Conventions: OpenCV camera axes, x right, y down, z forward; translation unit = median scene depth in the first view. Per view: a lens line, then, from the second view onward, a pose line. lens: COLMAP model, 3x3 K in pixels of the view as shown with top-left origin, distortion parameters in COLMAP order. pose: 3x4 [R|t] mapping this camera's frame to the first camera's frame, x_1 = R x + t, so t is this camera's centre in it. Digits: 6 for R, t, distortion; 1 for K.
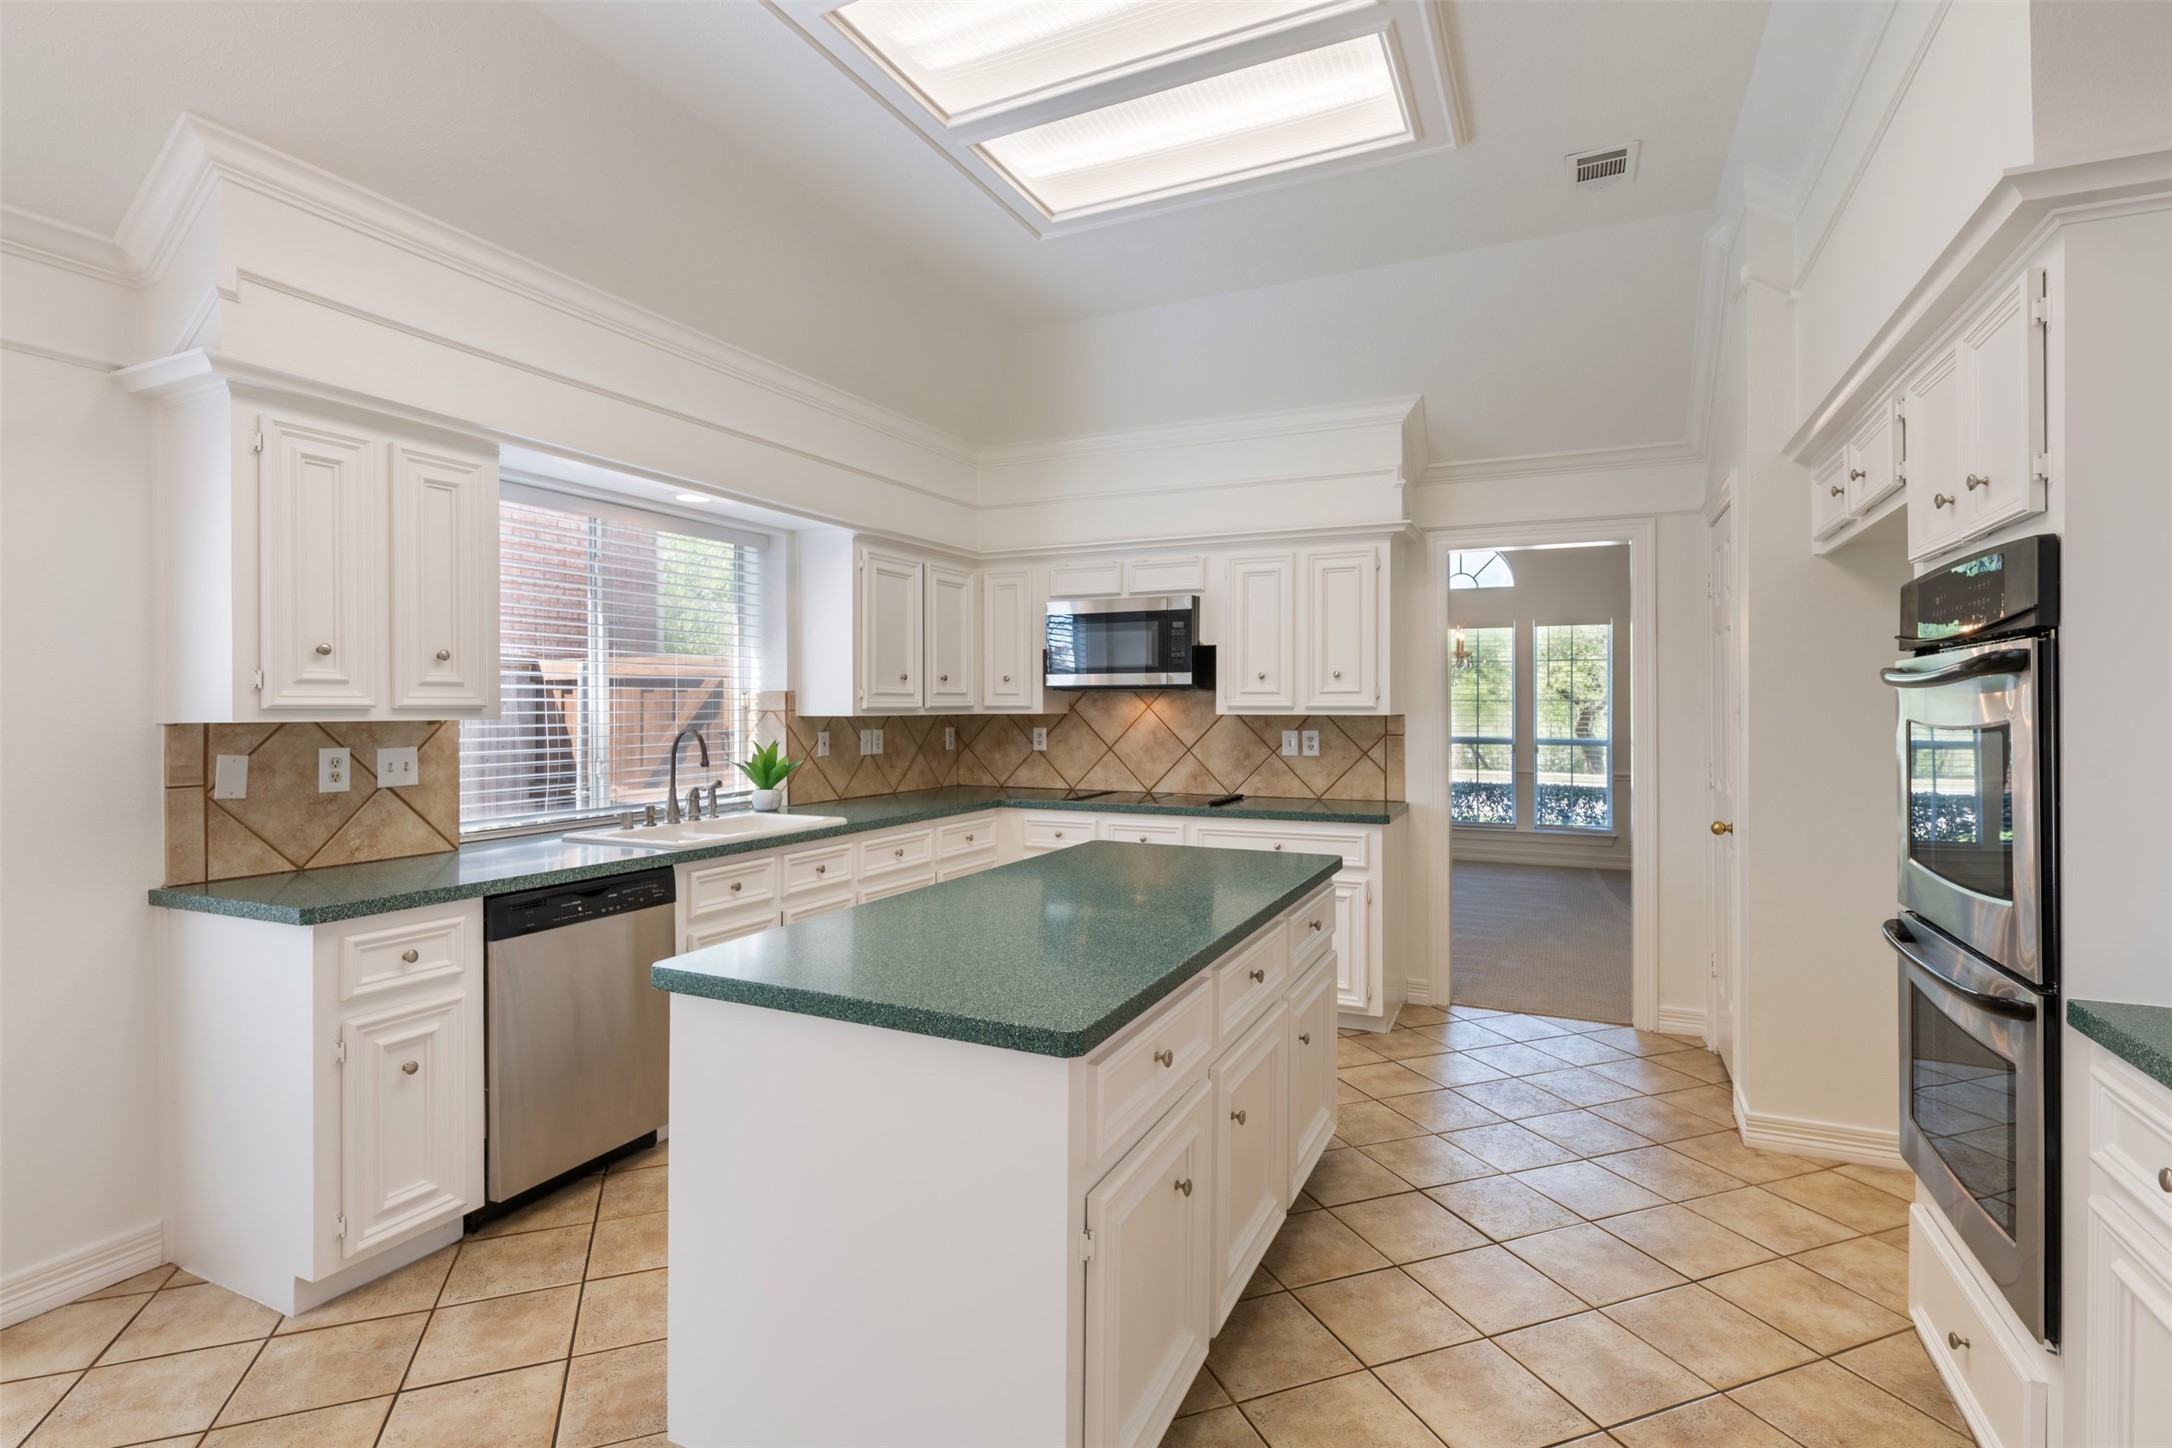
lens RADIAL K [[1046.3, 0, 1085.3], [0, 1046.3, 701.7], [0, 0, 1]] dist [0.001763, -0.002764]
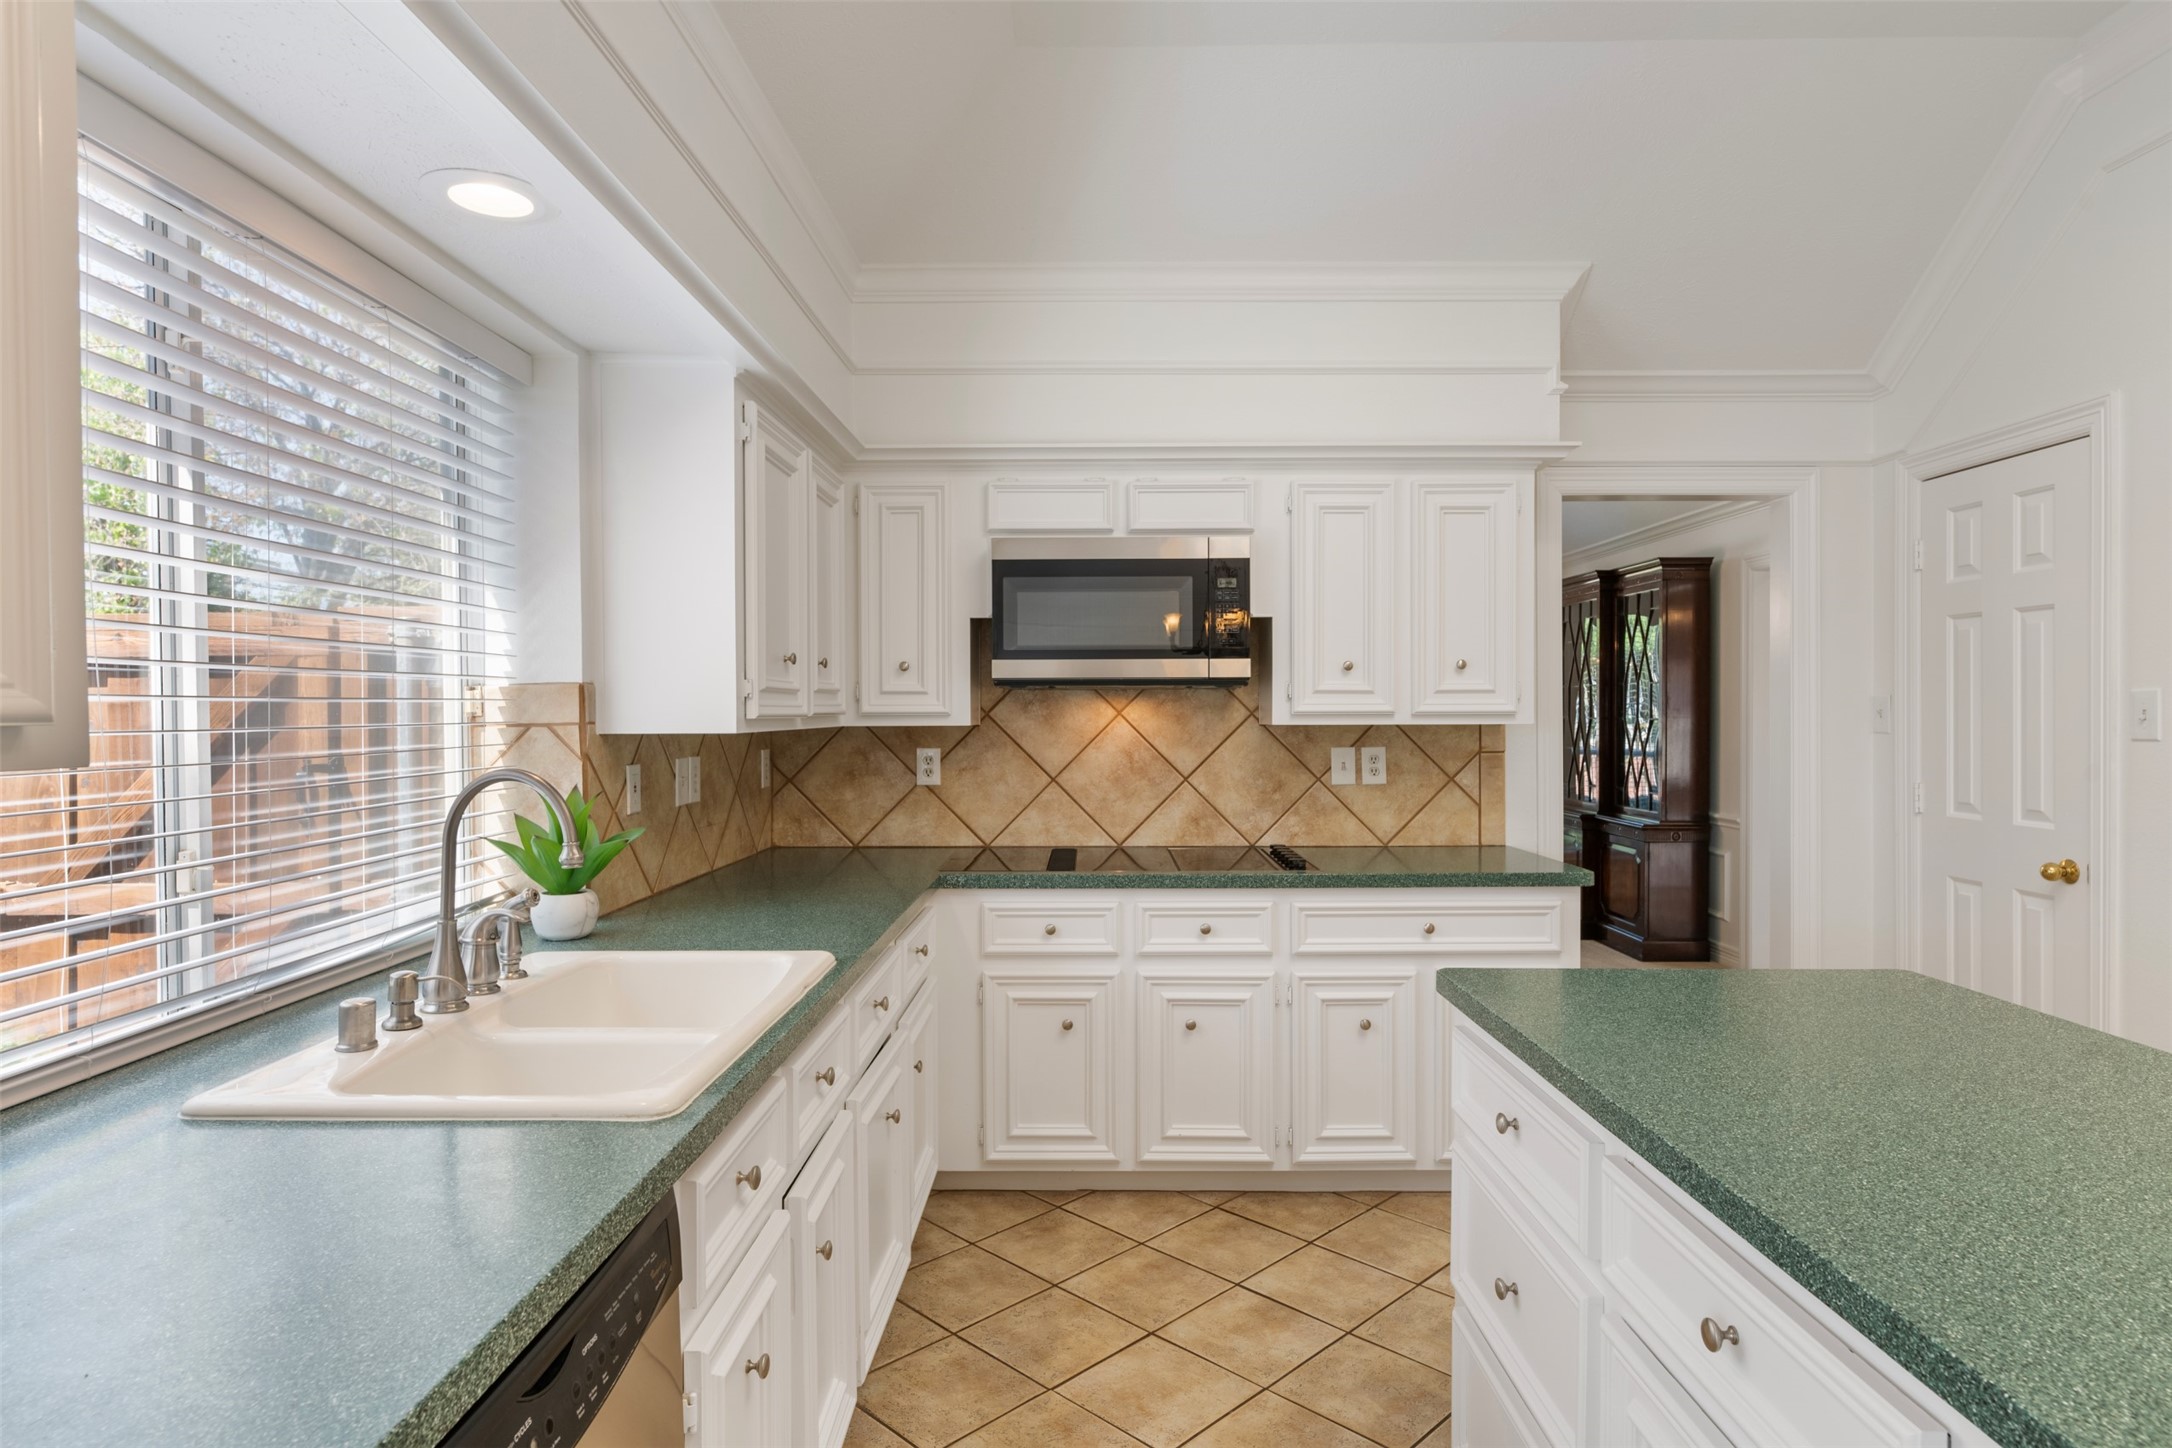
lens RADIAL K [[1179.6, 0, 1088.0], [0, 1179.6, 723.4], [0, 0, 1]] dist [-0.002399, 0.000044]
pose [[0.908194, -0.006569, 0.418498, -0.292237], [0.000740, 0.999900, 0.014087, 0.001046], [-0.418549, -0.012484, 0.908108, 0.397699]]
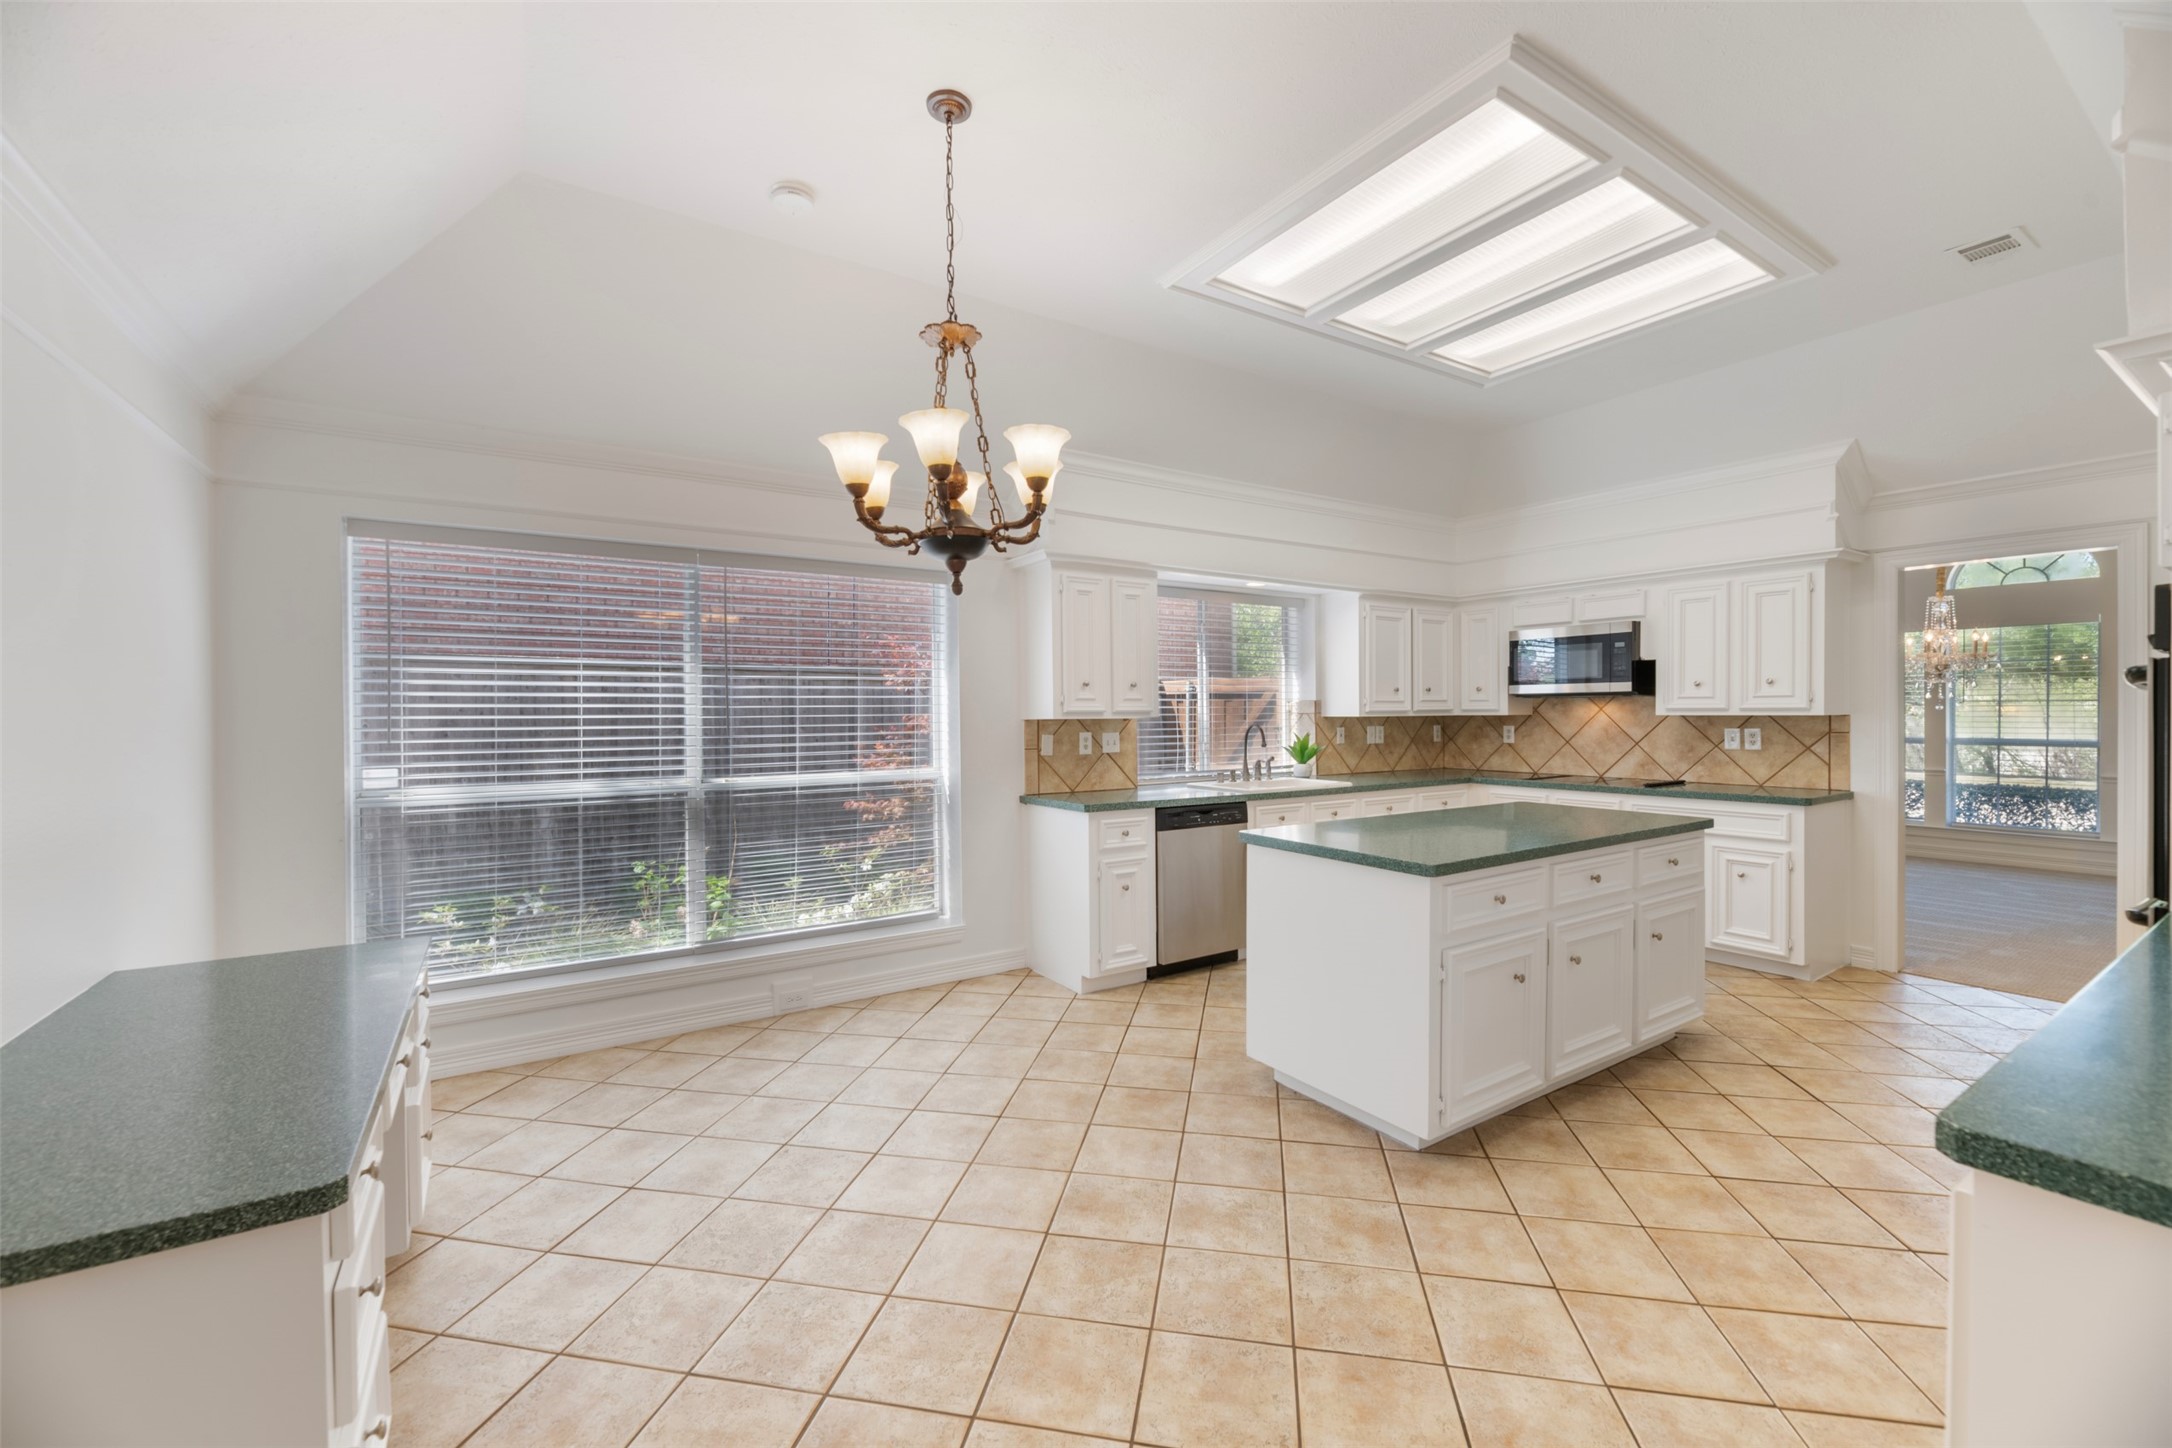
lens RADIAL K [[879.8, 0, 1085.4], [0, 879.8, 720.6], [0, 0, 1]] dist [-0.002643, -0.000466]
pose [[0.851382, 0.000764, -0.524546, 0.098415], [0.007356, 0.999883, 0.013396, -0.000215], [0.524495, -0.015263, 0.851277, -0.259351]]
